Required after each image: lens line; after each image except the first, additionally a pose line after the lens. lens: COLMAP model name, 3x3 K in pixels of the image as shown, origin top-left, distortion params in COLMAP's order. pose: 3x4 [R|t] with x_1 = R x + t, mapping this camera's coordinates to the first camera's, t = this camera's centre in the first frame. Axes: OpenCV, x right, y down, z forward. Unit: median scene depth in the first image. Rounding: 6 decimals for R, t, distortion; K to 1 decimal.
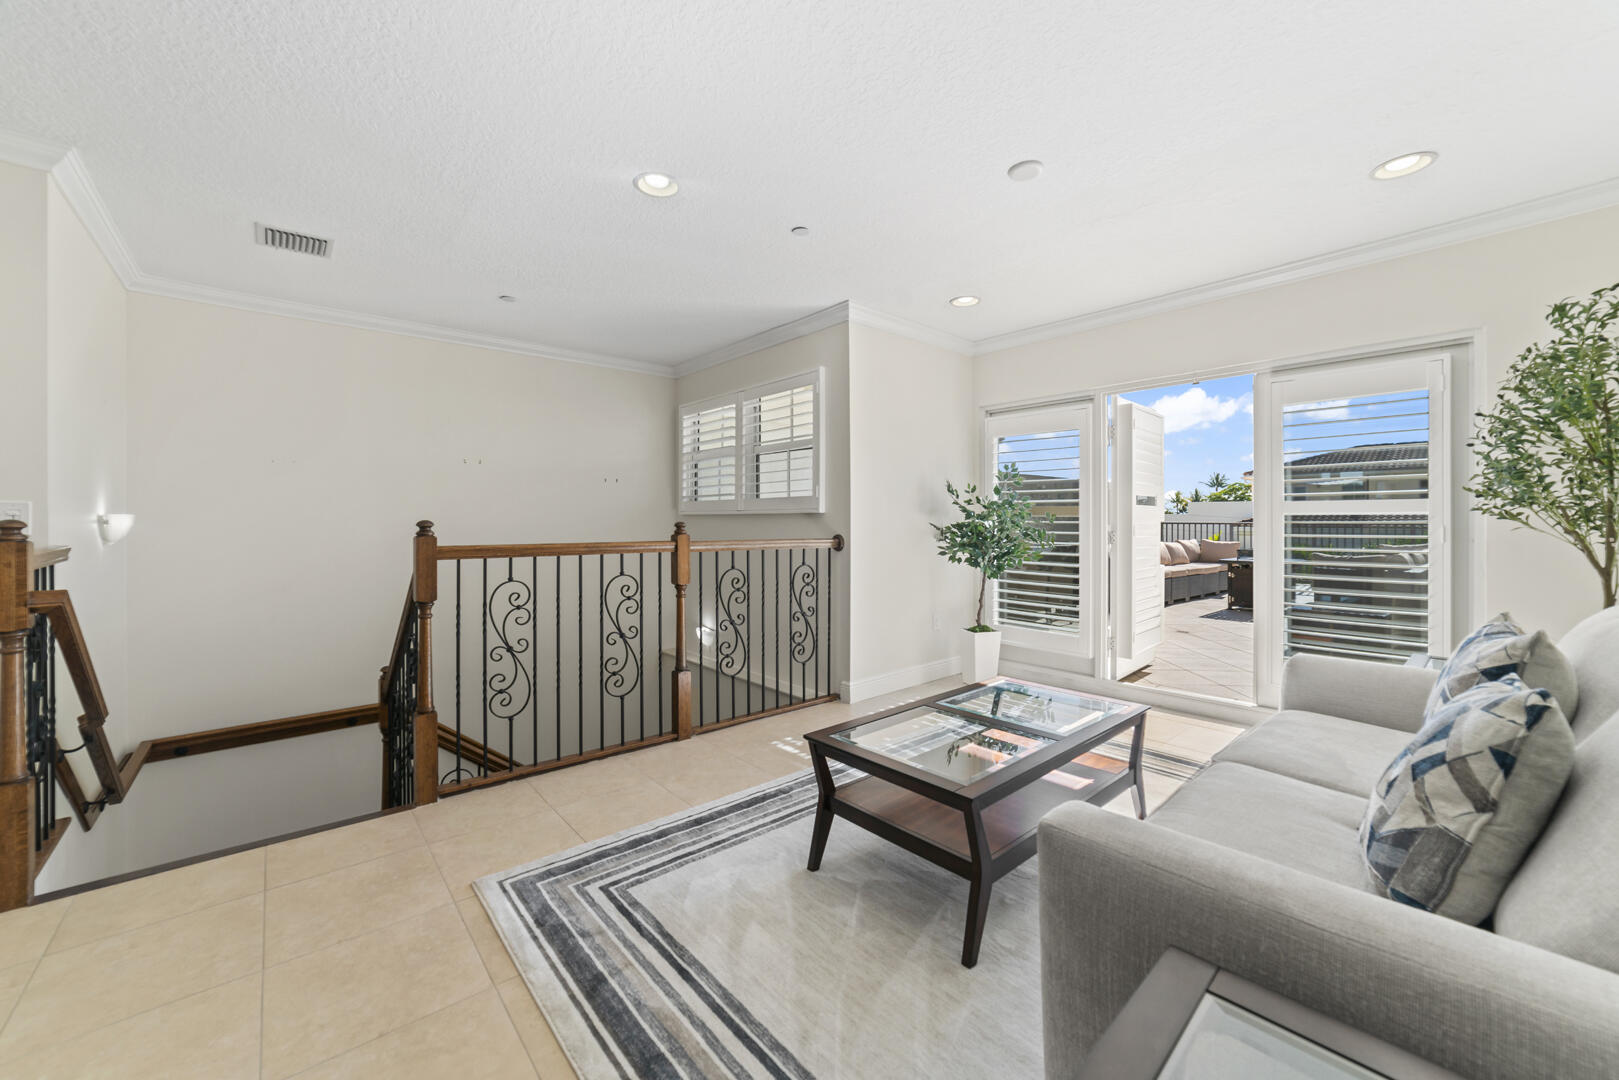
lens RADIAL K [[624.6, 0, 808.0], [0, 624.6, 524.8], [0, 0, 1]] dist [-0.017534, 0.005563]
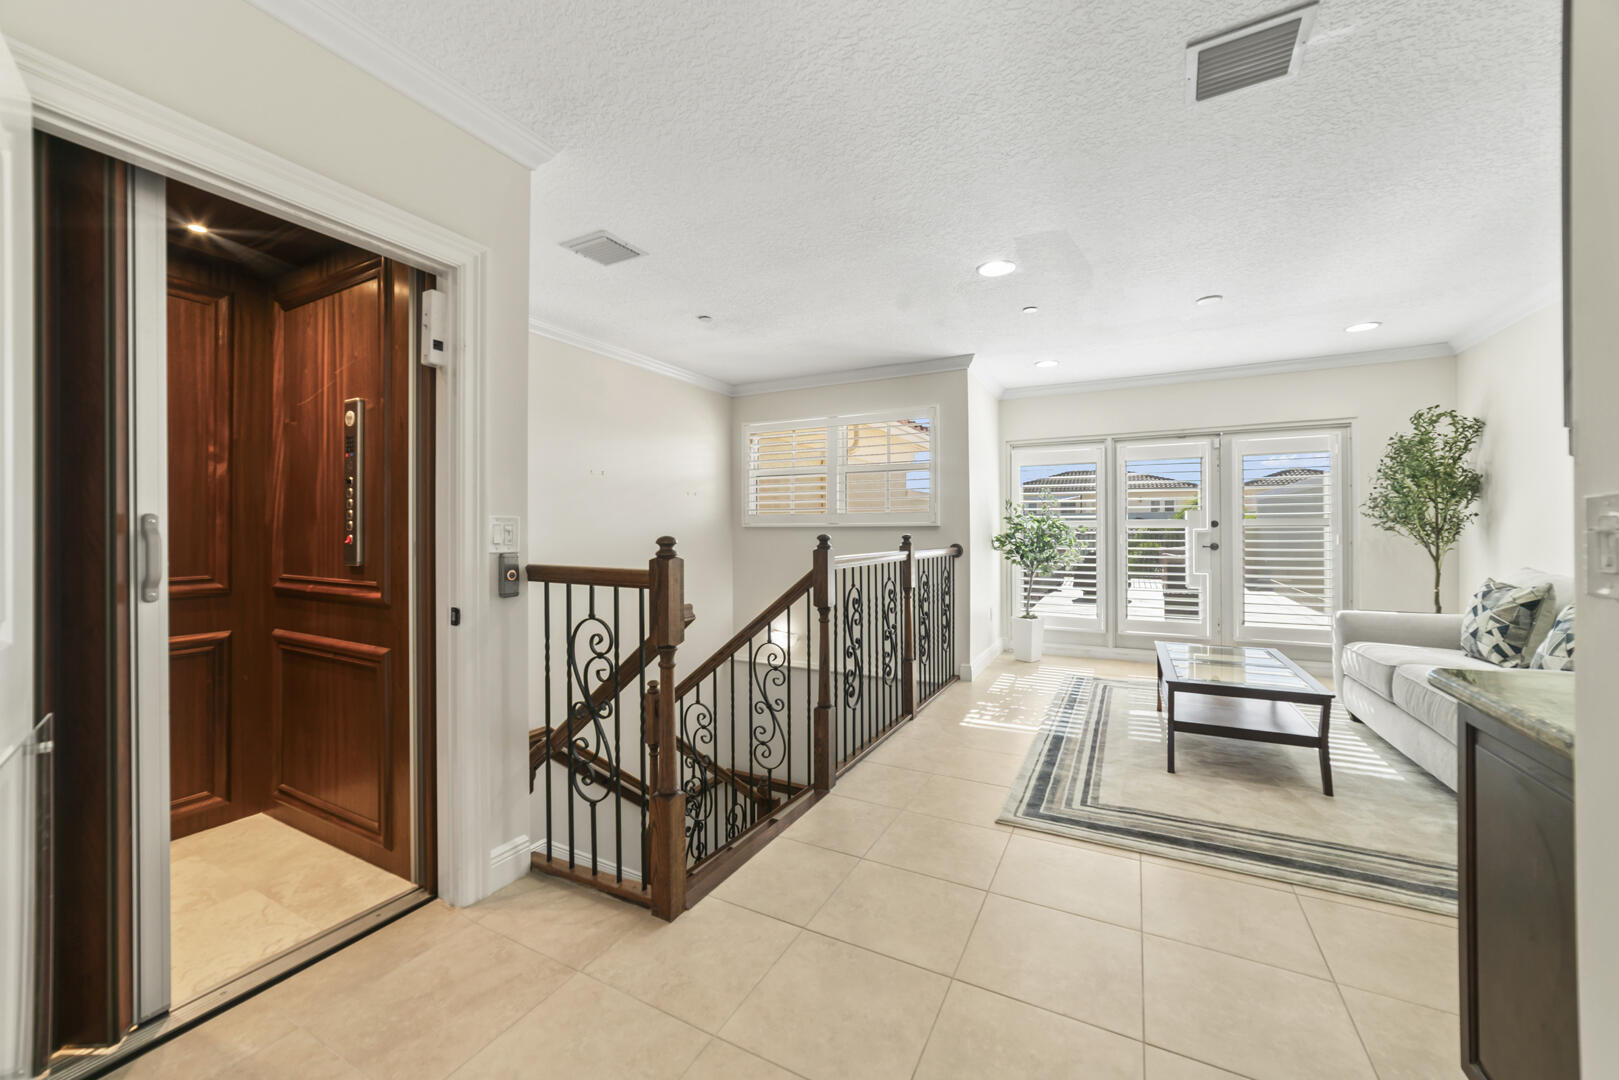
lens RADIAL K [[624.6, 0, 806.9], [0, 624.6, 532.3], [0, 0, 1]] dist [-0.017534, 0.005563]
pose [[0.930651, -0.004066, 0.365886, -1.066082], [0.005505, 0.999981, -0.002888, -0.008056], [-0.365867, 0.004702, 0.930655, -0.034399]]
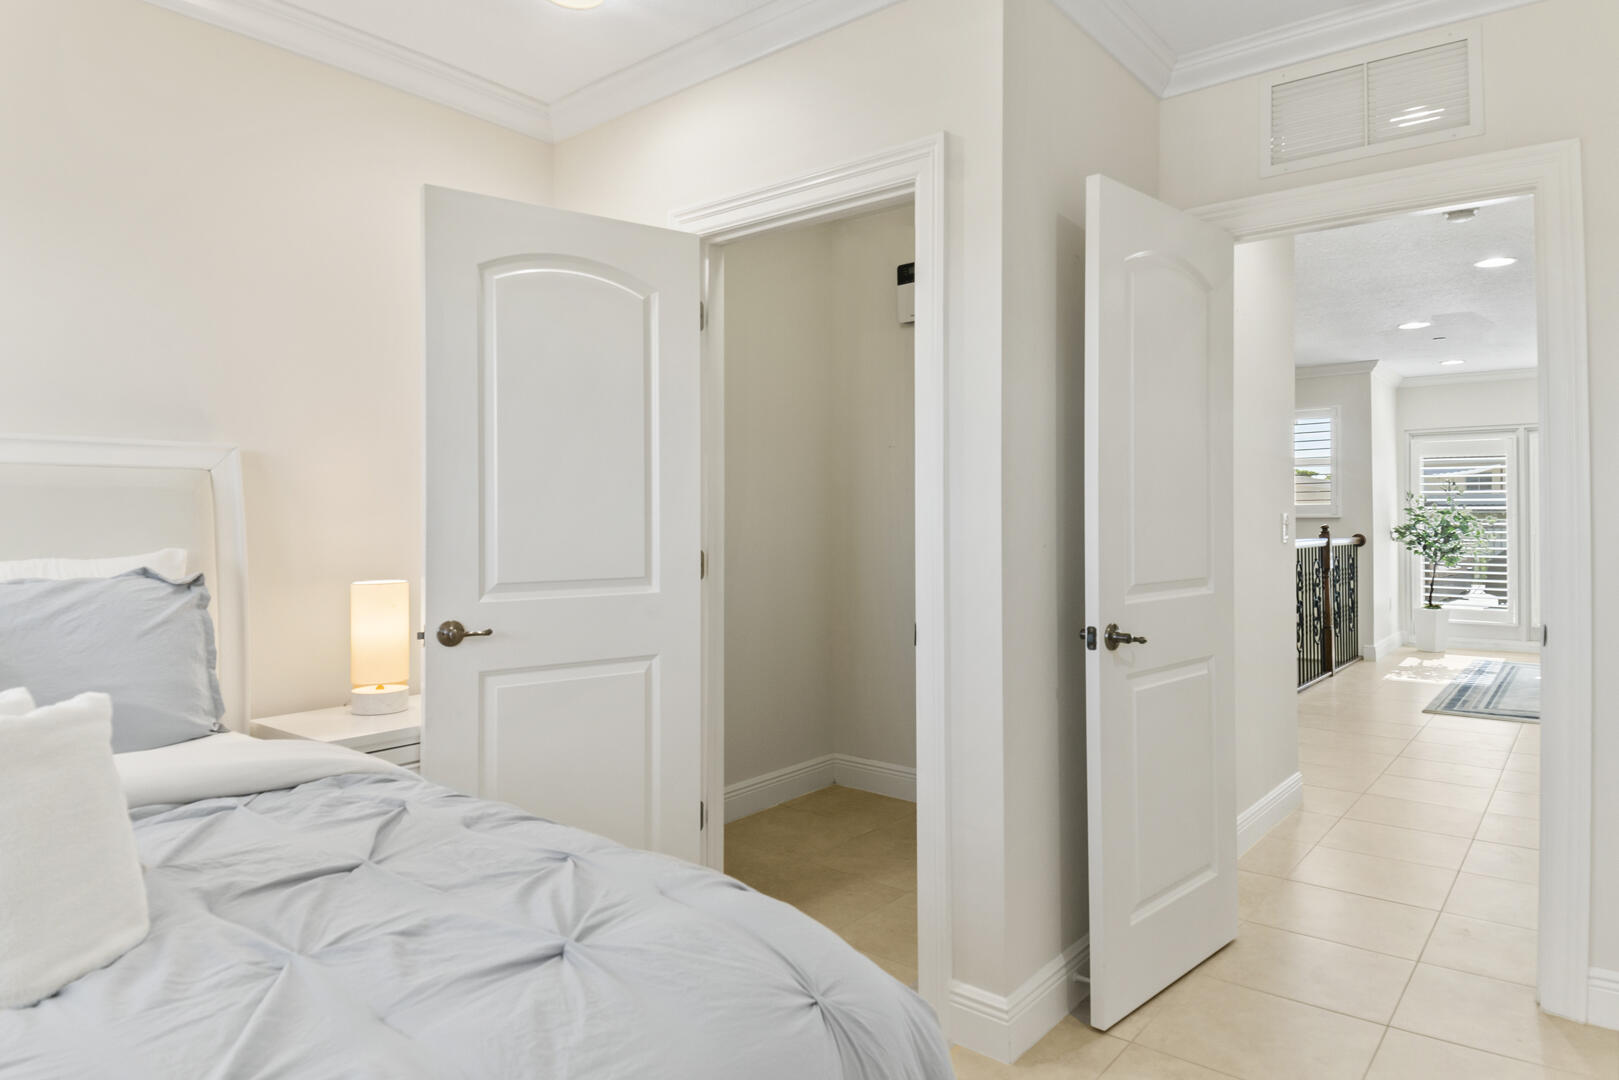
lens RADIAL K [[992.9, 0, 806.4], [0, 992.9, 523.7], [0, 0, 1]] dist [-0.003116, -0.002636]
pose [[0.984697, -0.003479, 0.174240, -2.328356], [0.004686, 0.999968, -0.006515, 0.003291], [-0.174212, 0.007232, 0.984682, -1.349445]]
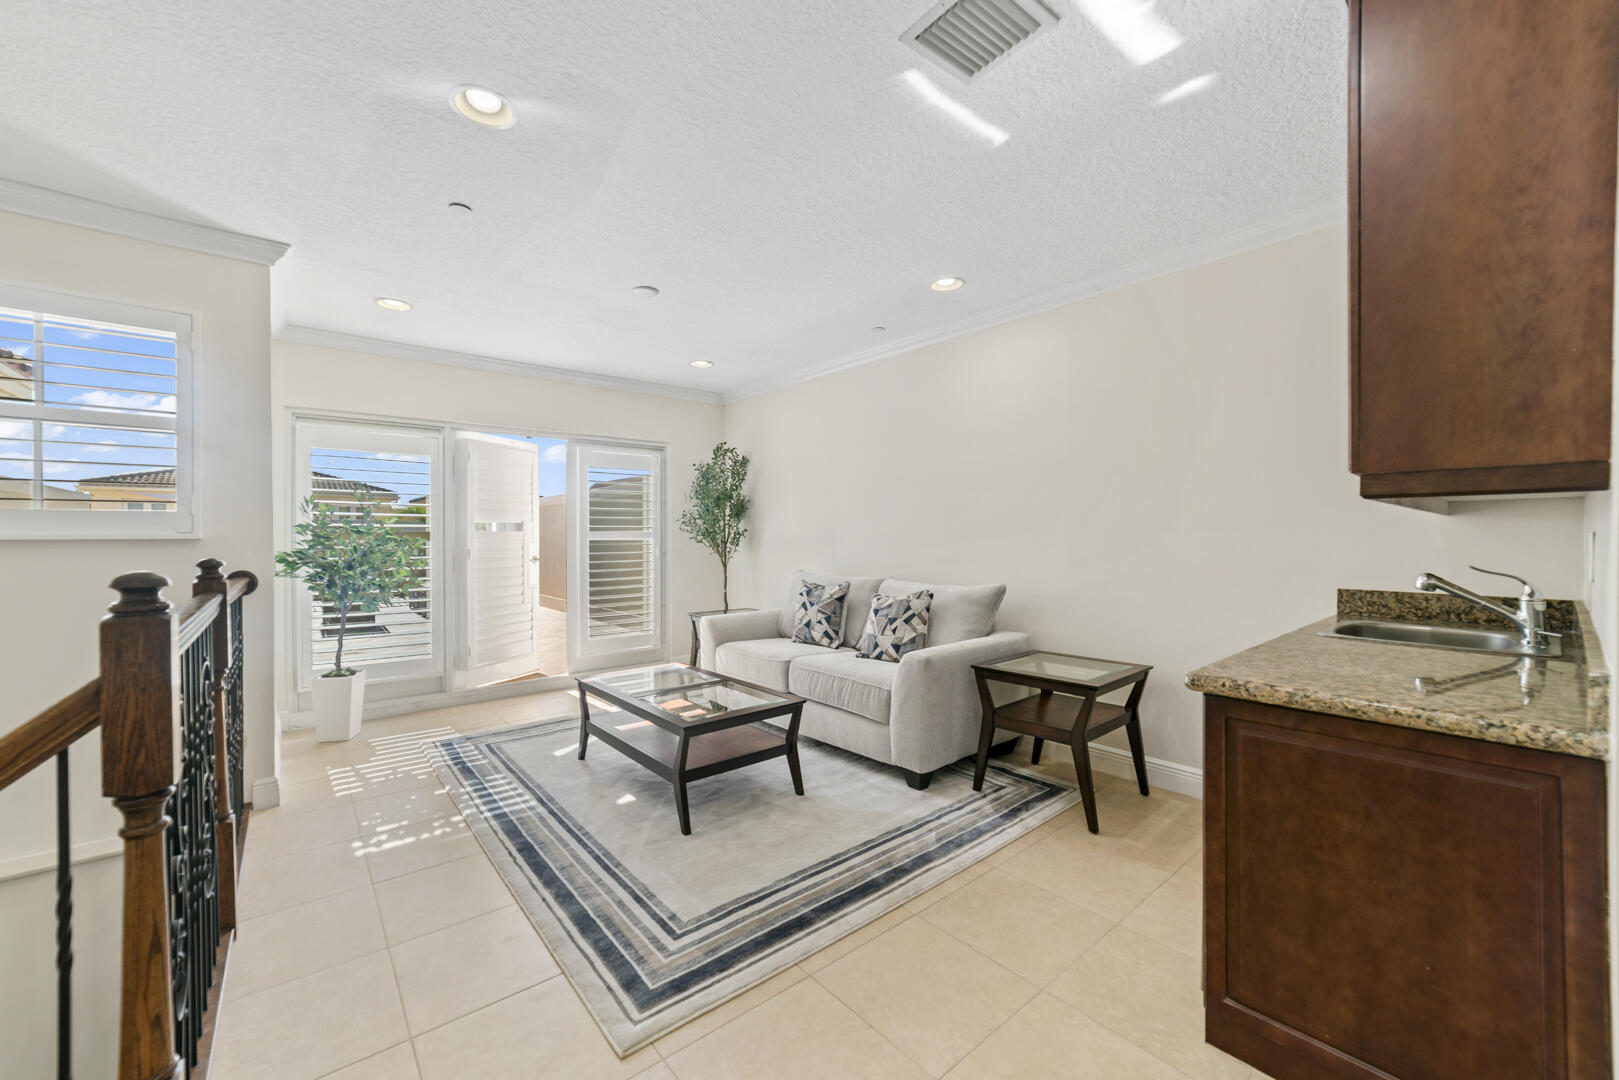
lens RADIAL K [[634.7, 0, 805.1], [0, 634.7, 541.4], [0, 0, 1]] dist [-0.011866, -0.000175]
pose [[0.024171, -0.007296, 0.999681, -0.997911], [0.008950, 0.999935, 0.007081, -0.025749], [-0.999668, 0.008776, 0.024235, 0.592867]]
